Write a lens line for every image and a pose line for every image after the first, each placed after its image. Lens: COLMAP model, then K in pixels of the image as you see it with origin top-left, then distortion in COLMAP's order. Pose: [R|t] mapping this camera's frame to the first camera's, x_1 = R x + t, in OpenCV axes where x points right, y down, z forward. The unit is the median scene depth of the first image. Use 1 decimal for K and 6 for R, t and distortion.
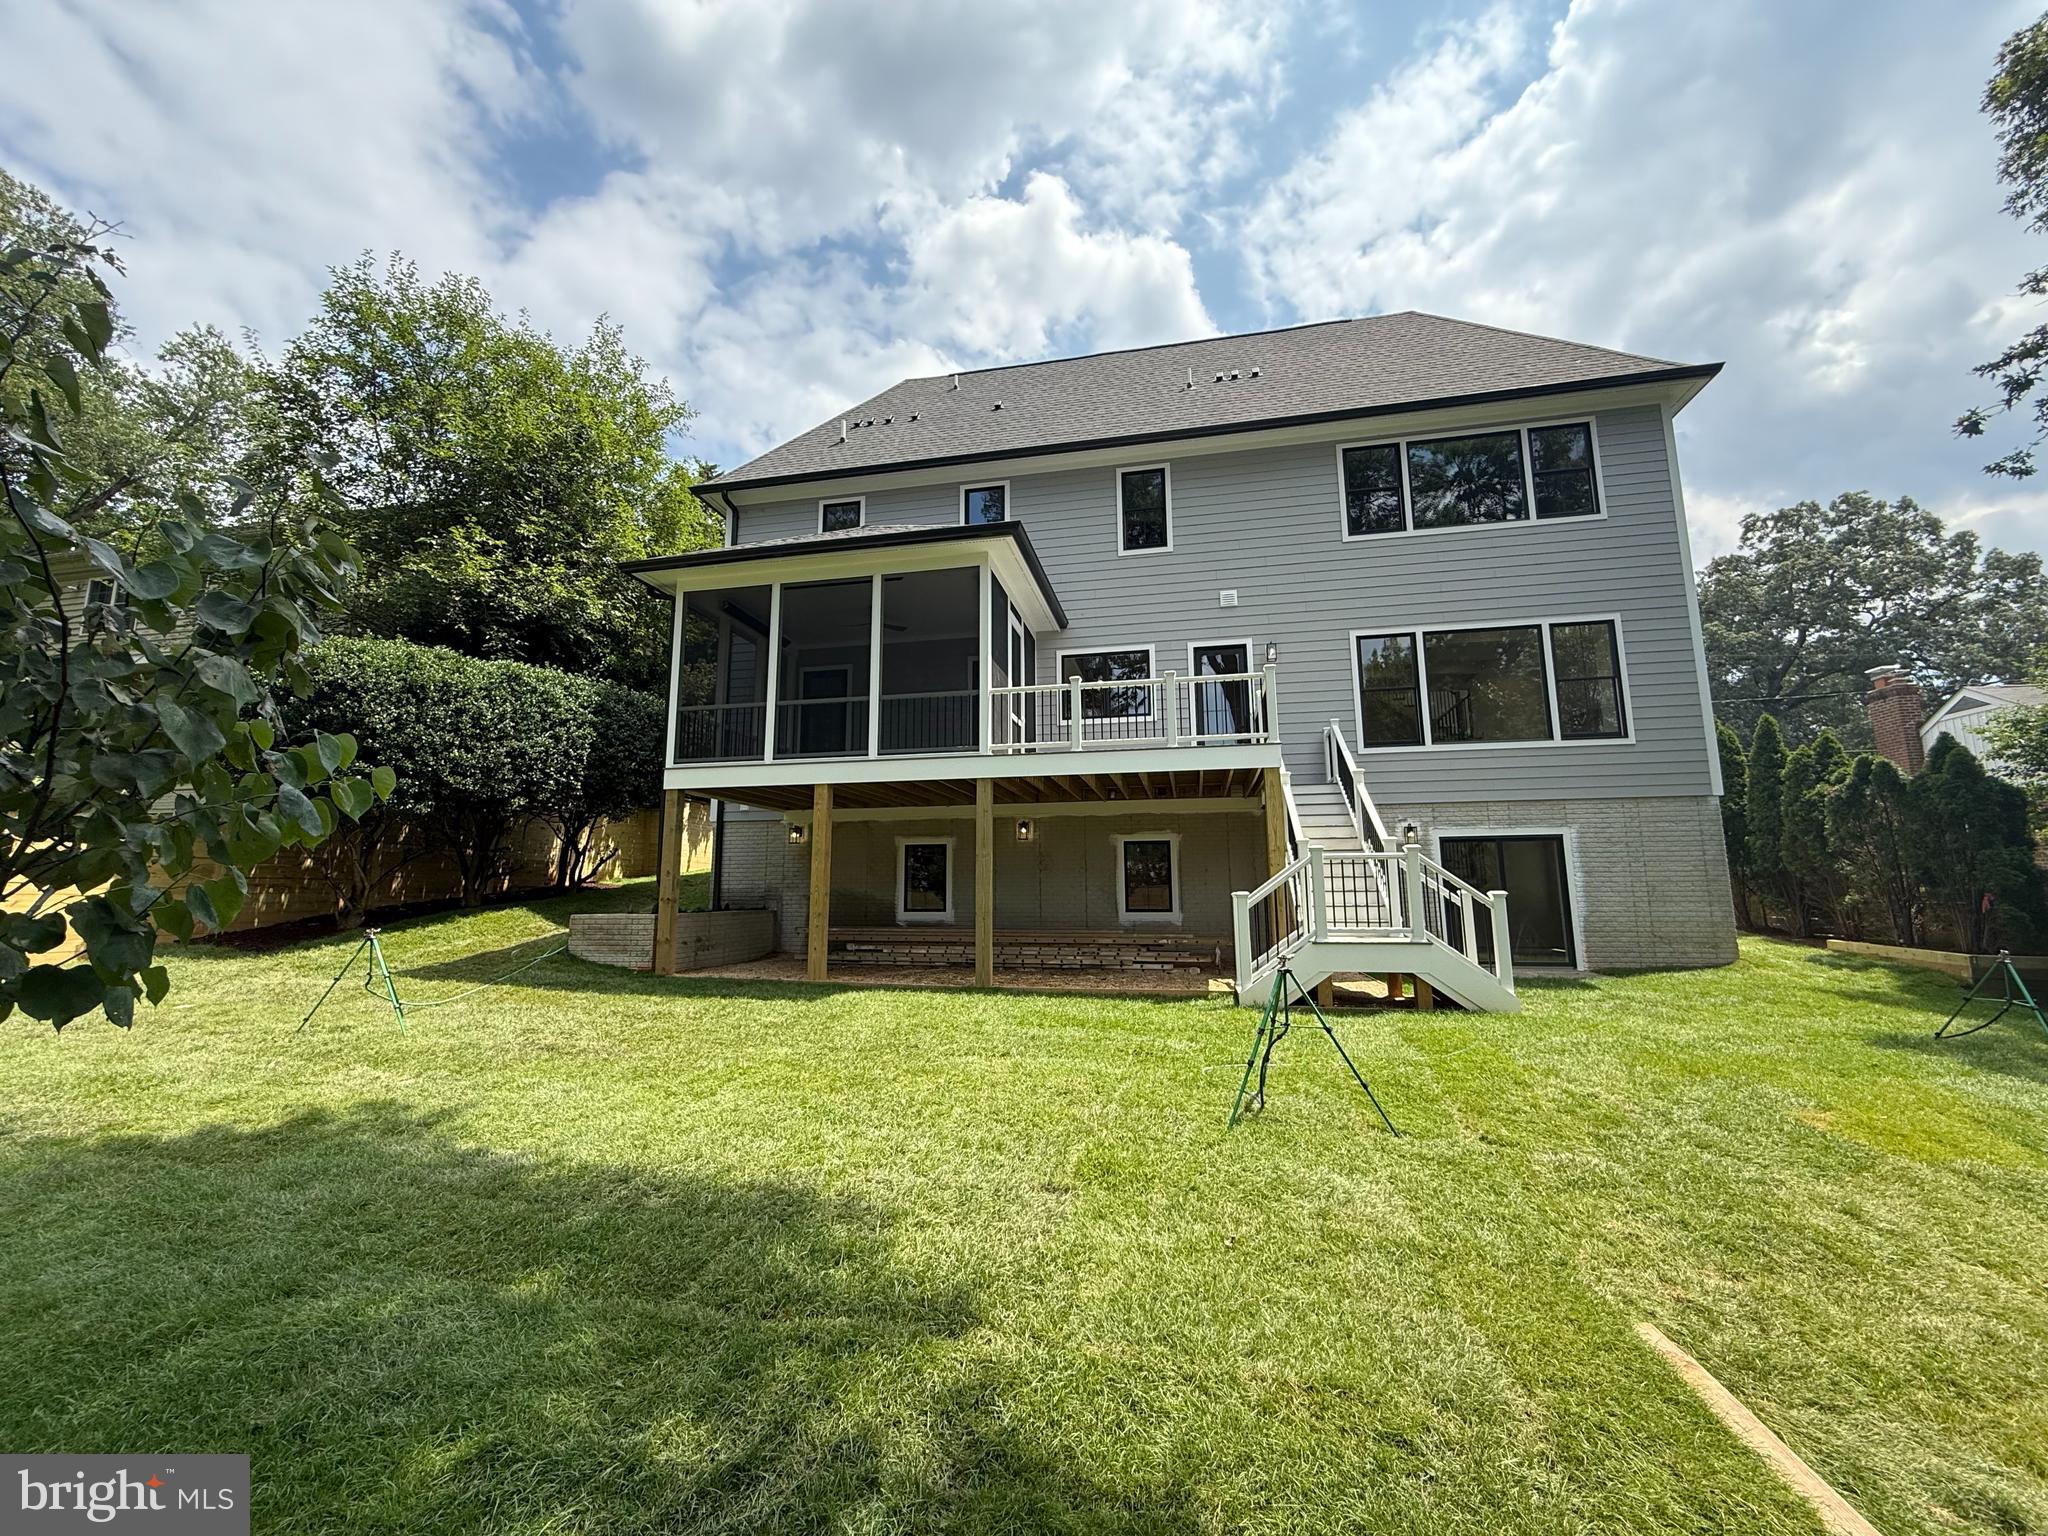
lens RADIAL K [[821.8, 0, 1024.0], [0, 821.8, 768.0], [0, 0, 1]] dist [-0.002309, -0.000062]
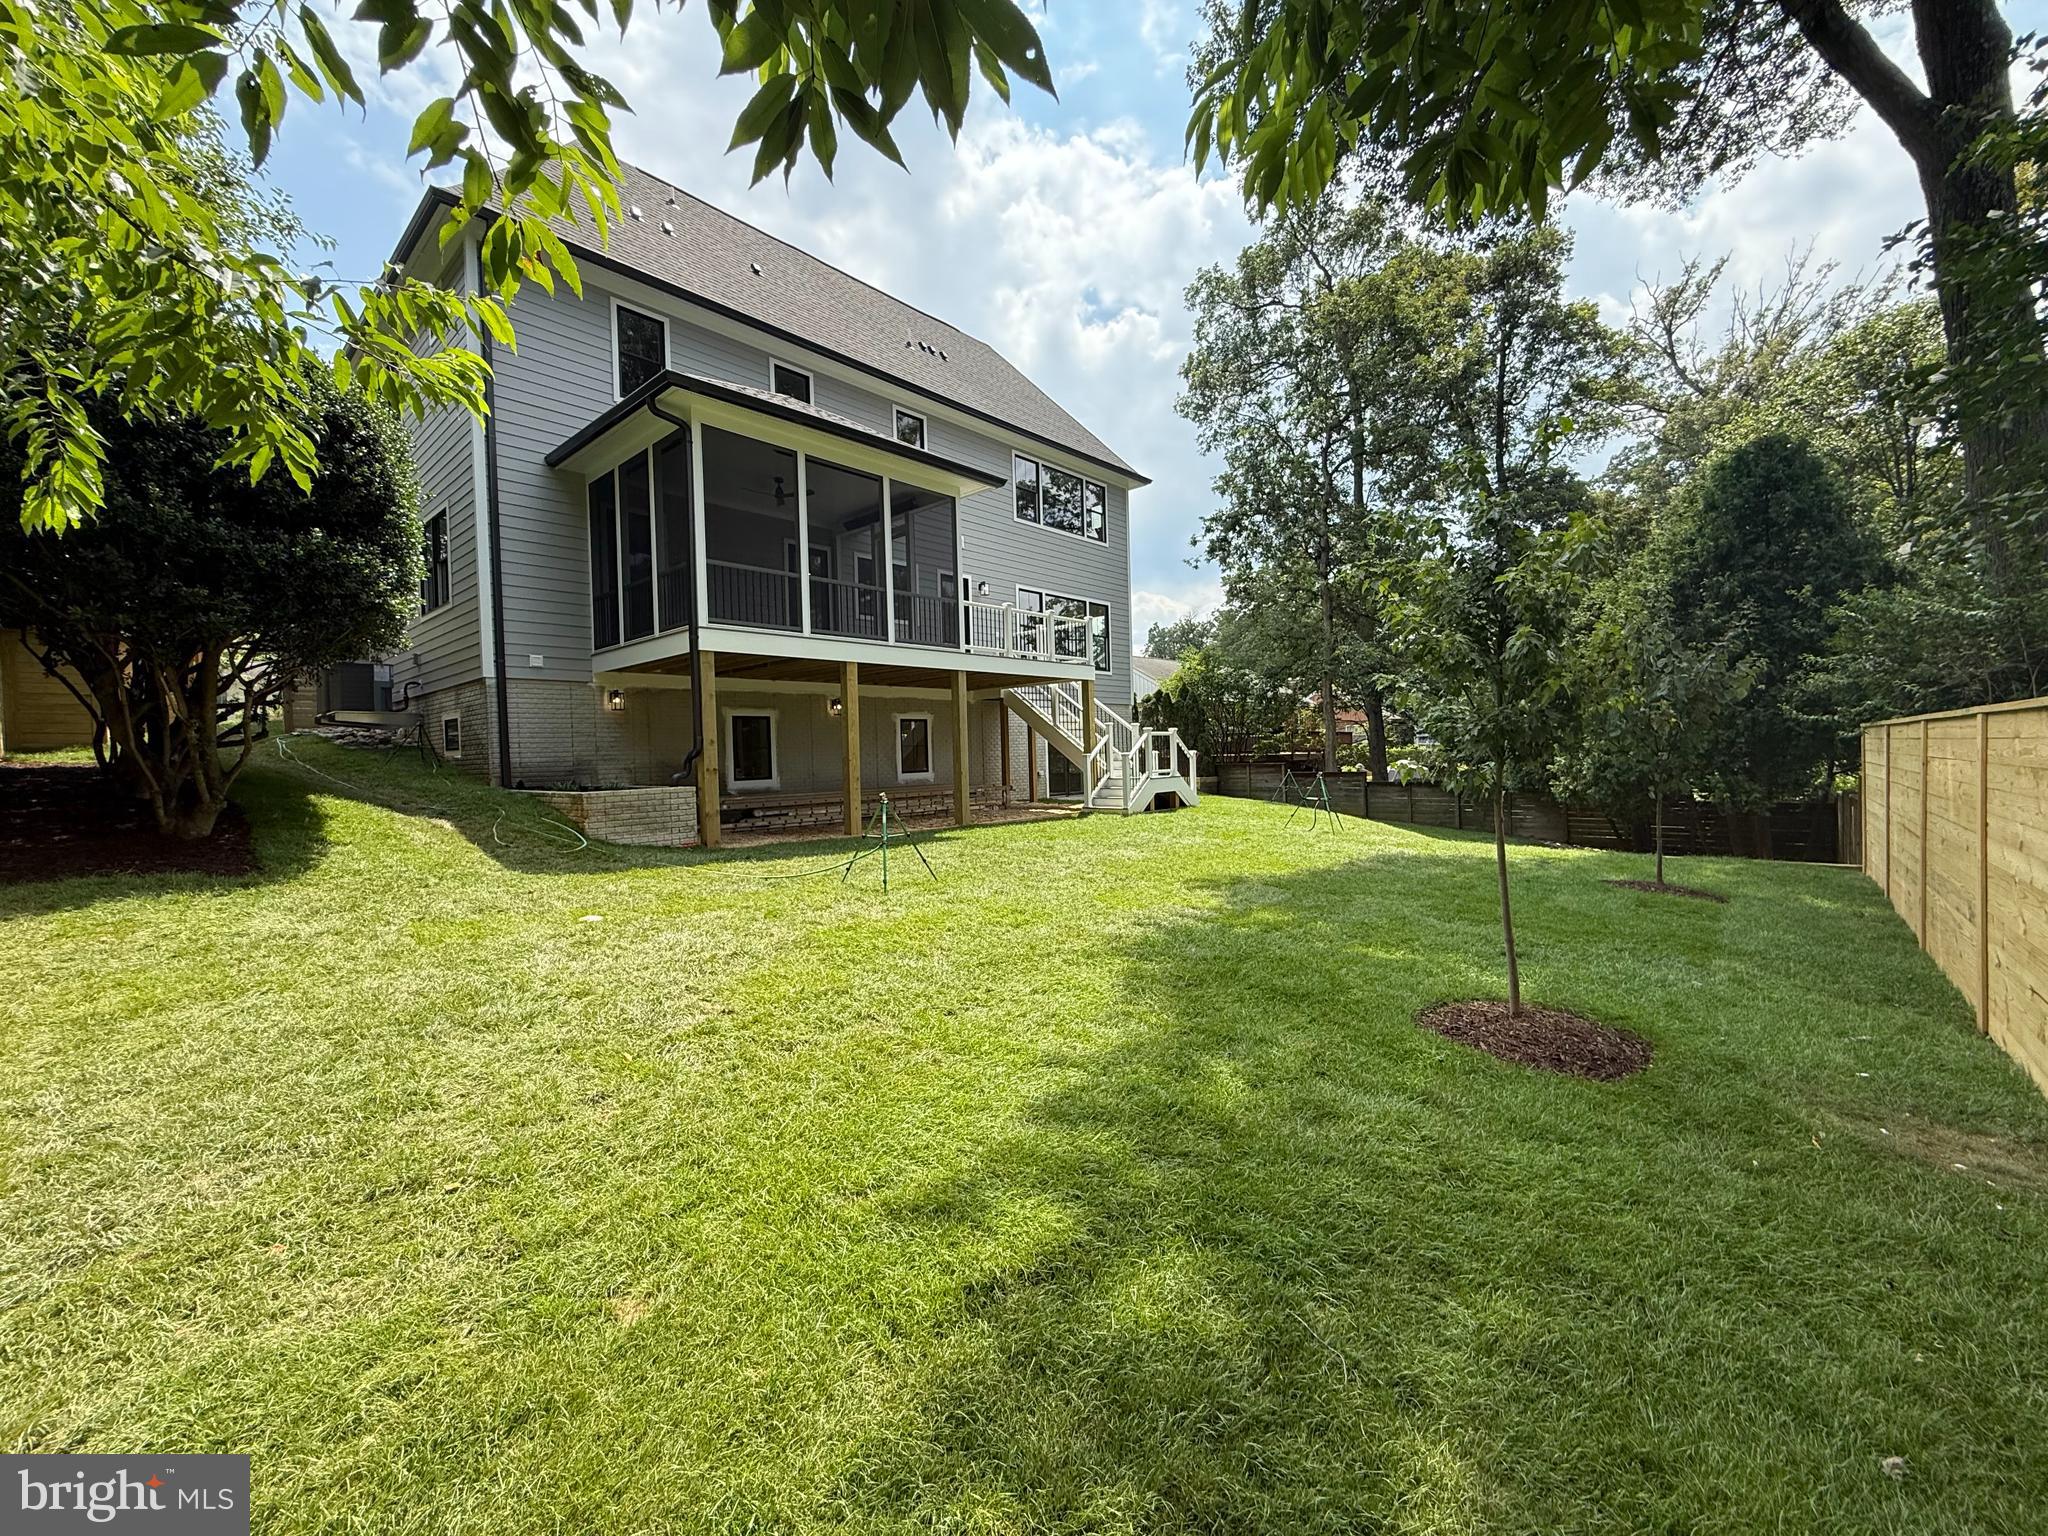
lens RADIAL K [[821.8, 0, 1024.0], [0, 821.8, 768.0], [0, 0, 1]] dist [-0.002309, -0.000062]
pose [[0.499436, -0.023501, 0.866032, -0.985715], [-0.107458, 0.990232, 0.088842, 0.034419], [-0.859661, -0.137433, 0.492032, 0.219054]]
